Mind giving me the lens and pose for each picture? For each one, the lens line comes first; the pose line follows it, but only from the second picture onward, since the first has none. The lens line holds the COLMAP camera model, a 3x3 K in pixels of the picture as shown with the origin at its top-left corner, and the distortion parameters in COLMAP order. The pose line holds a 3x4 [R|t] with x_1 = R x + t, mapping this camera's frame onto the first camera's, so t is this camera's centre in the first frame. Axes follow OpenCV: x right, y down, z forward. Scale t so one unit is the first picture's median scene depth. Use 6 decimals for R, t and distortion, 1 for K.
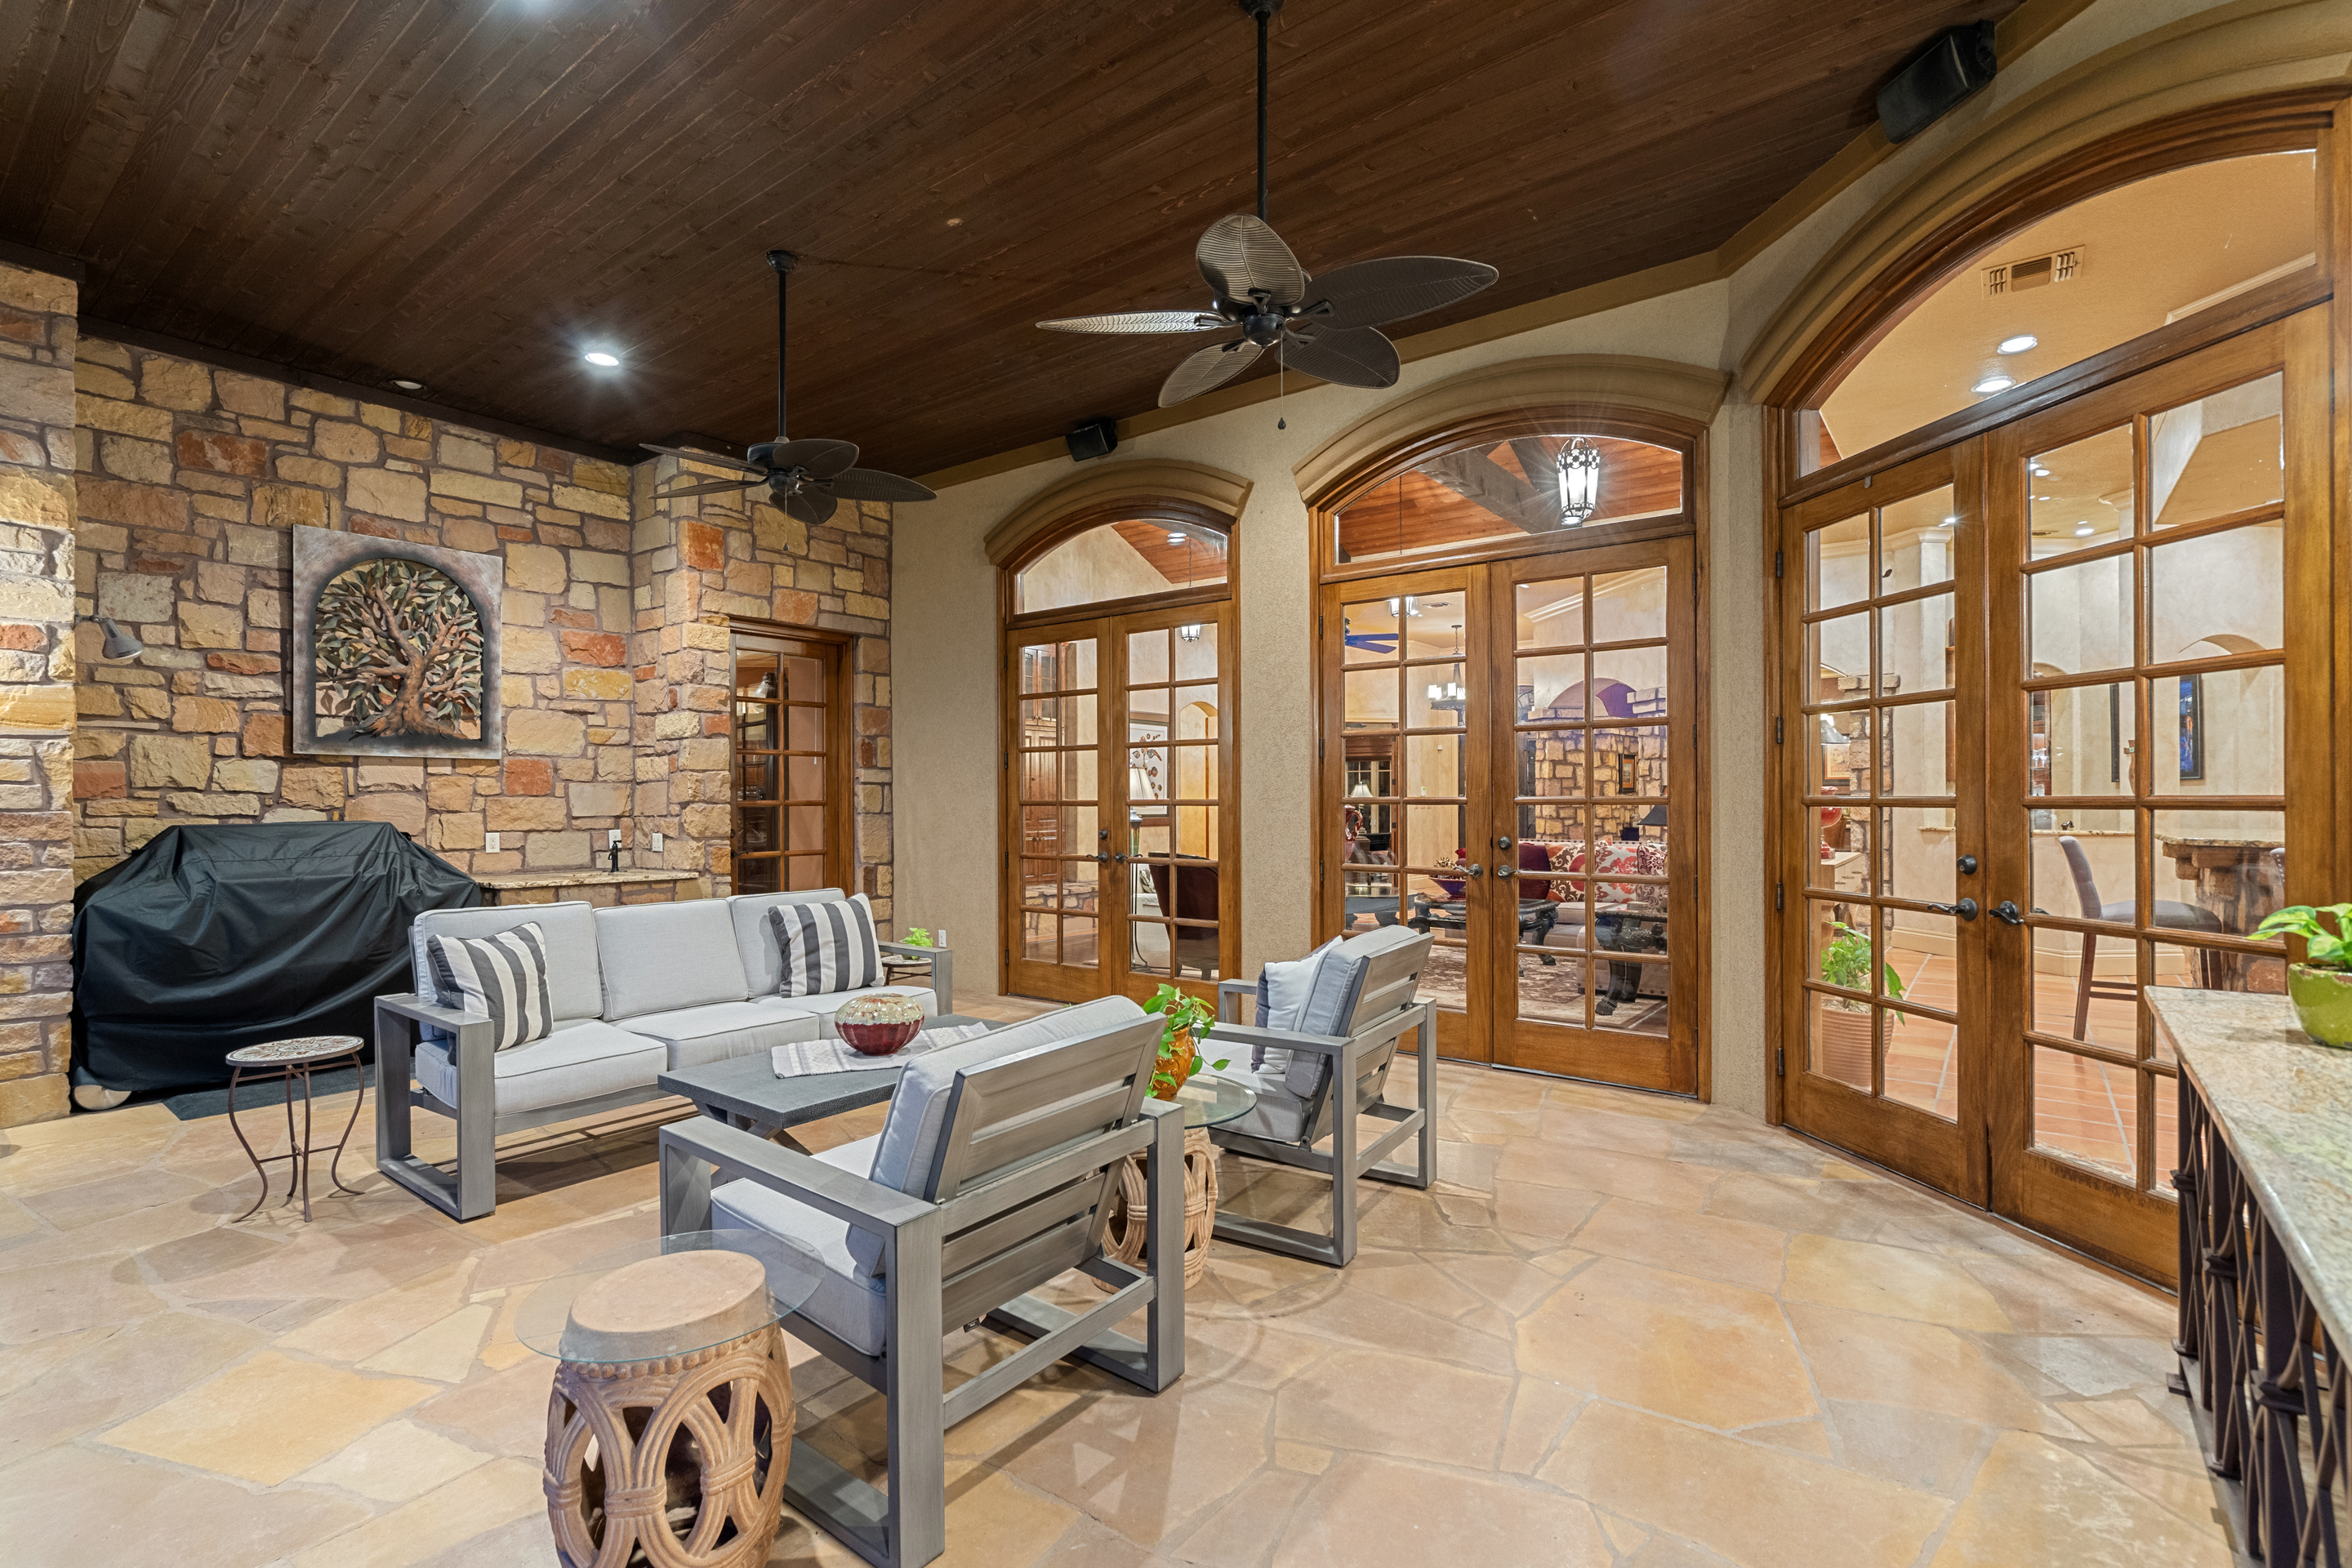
lens RADIAL K [[1056.7, 0, 1165.6], [0, 1056.7, 792.4], [0, 0, 1]] dist [-0.004601, 0.002253]
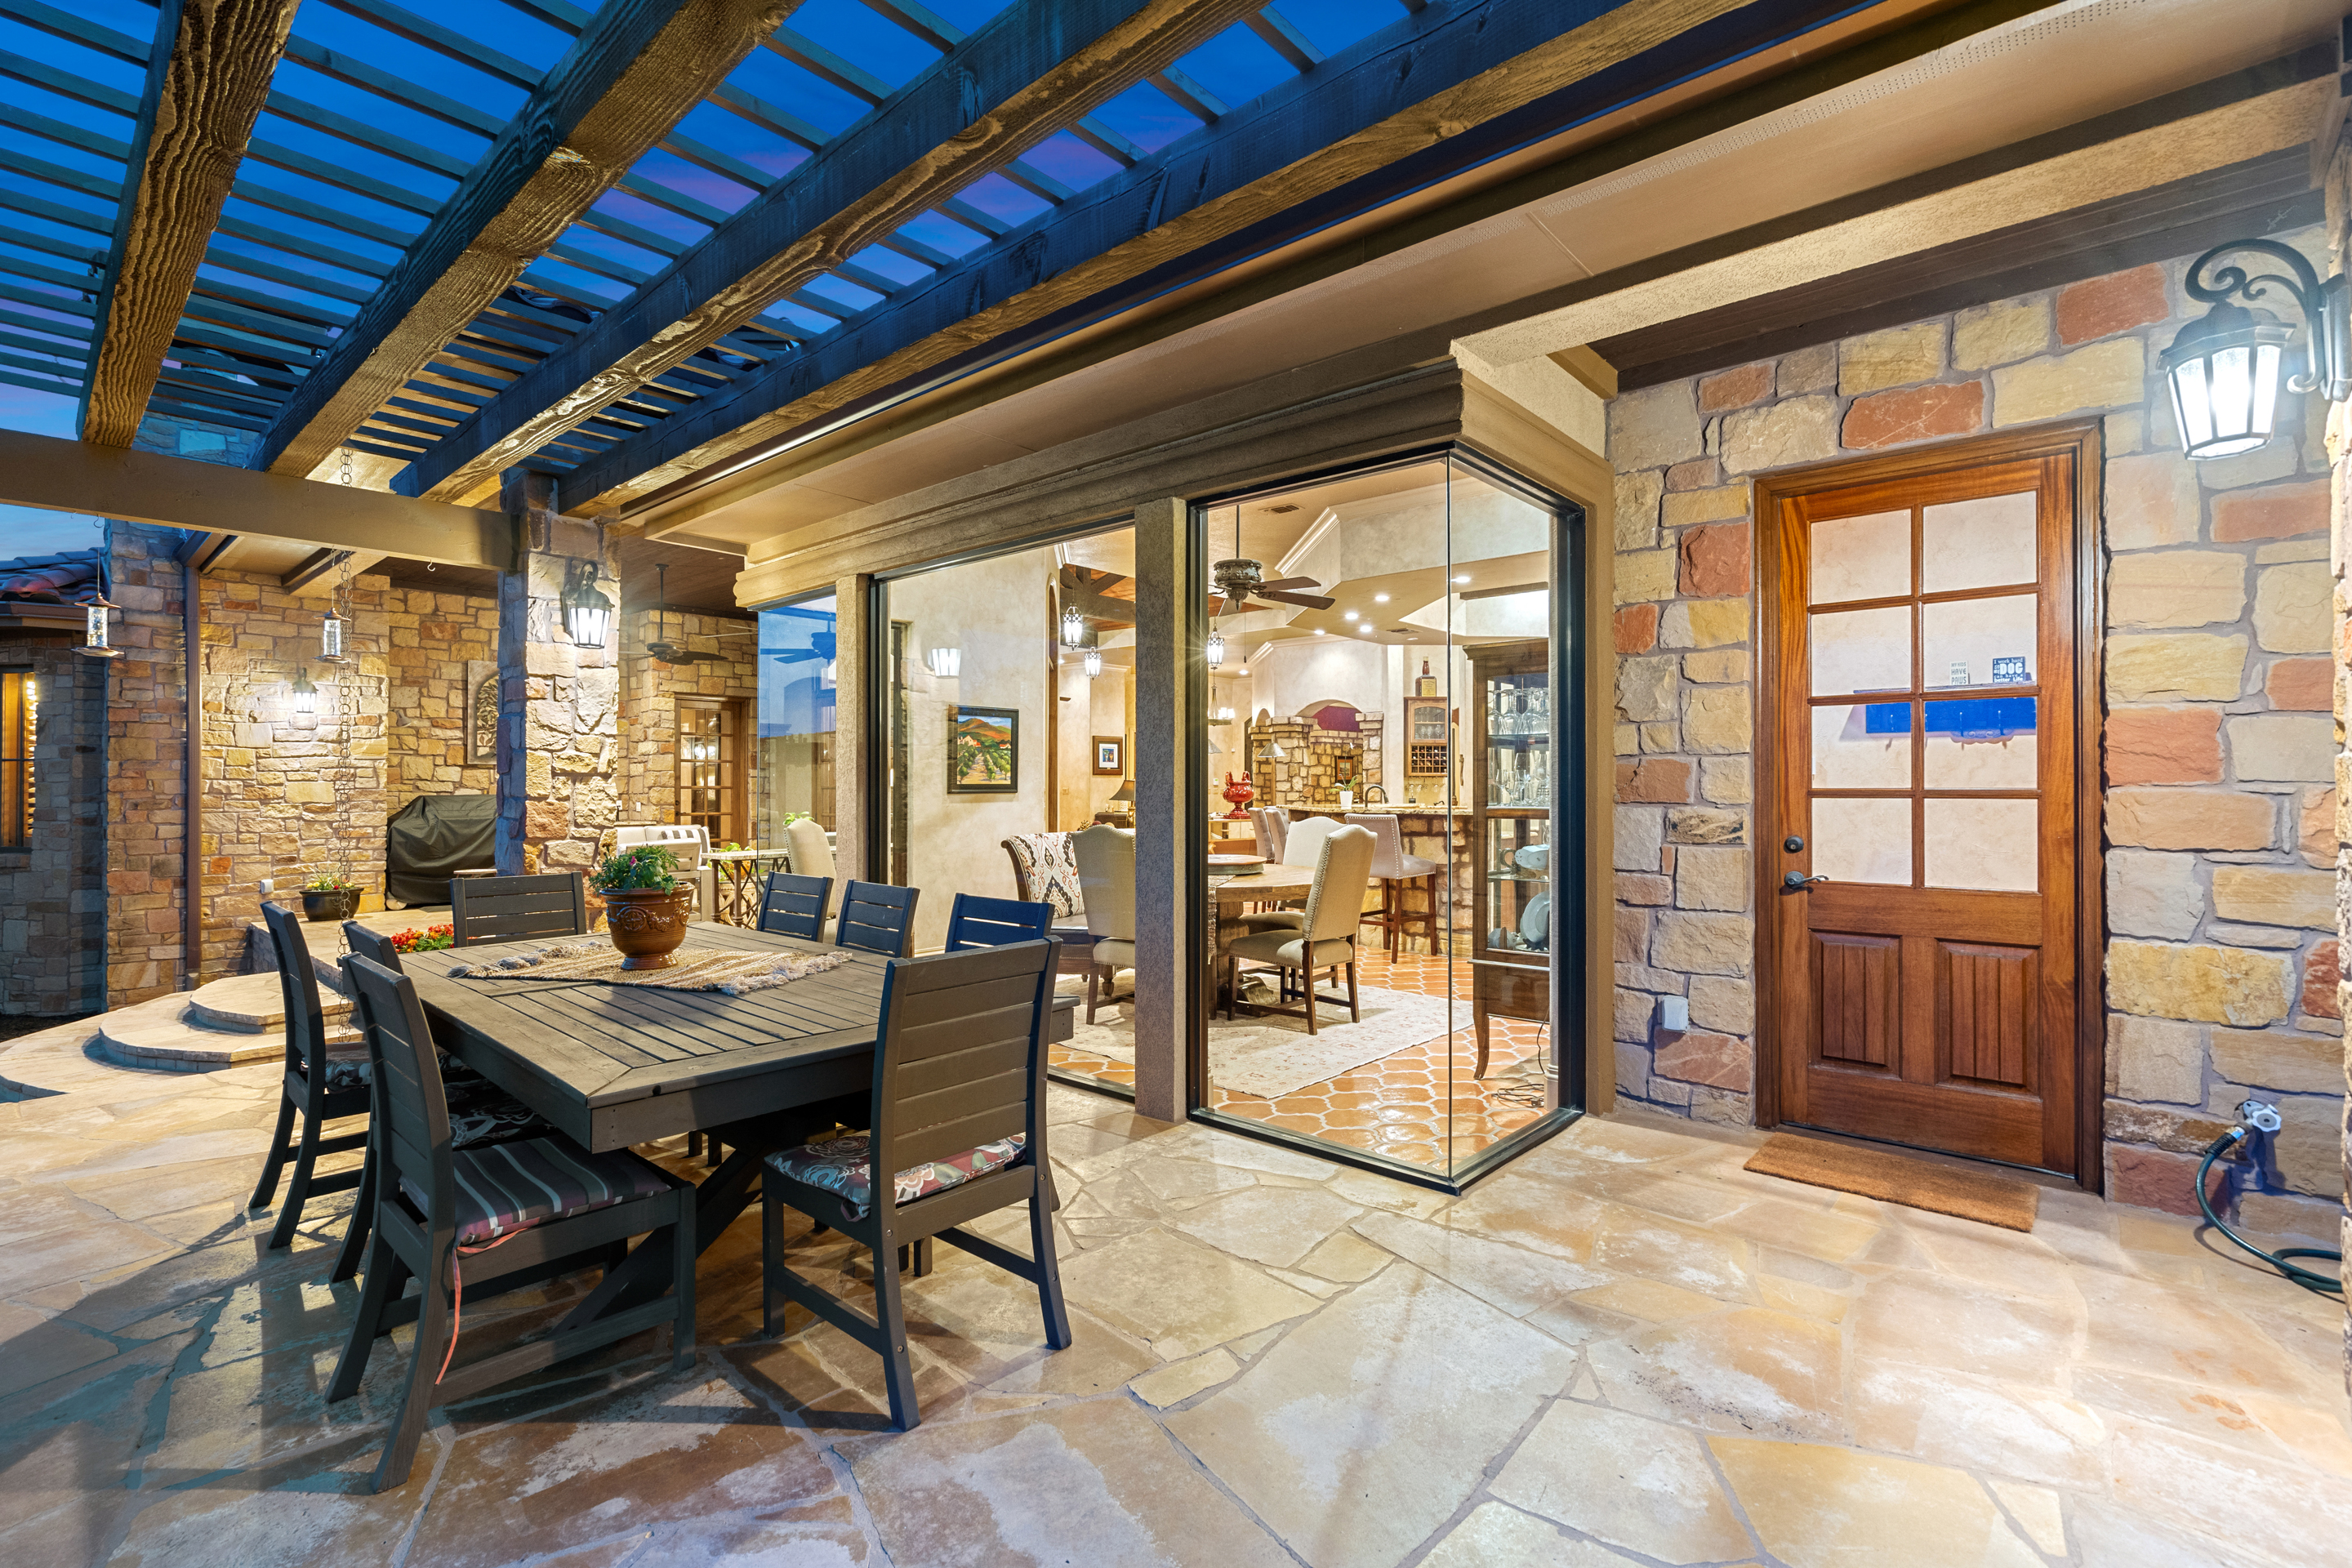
lens RADIAL K [[1056.7, 0, 1186.7], [0, 1056.7, 777.2], [0, 0, 1]] dist [-0.004601, 0.002253]
pose [[0.997486, 0.003784, -0.070769, 0.869436], [-0.004005, 0.999988, -0.002985, -0.008495], [0.070757, 0.003261, 0.997488, -1.147183]]
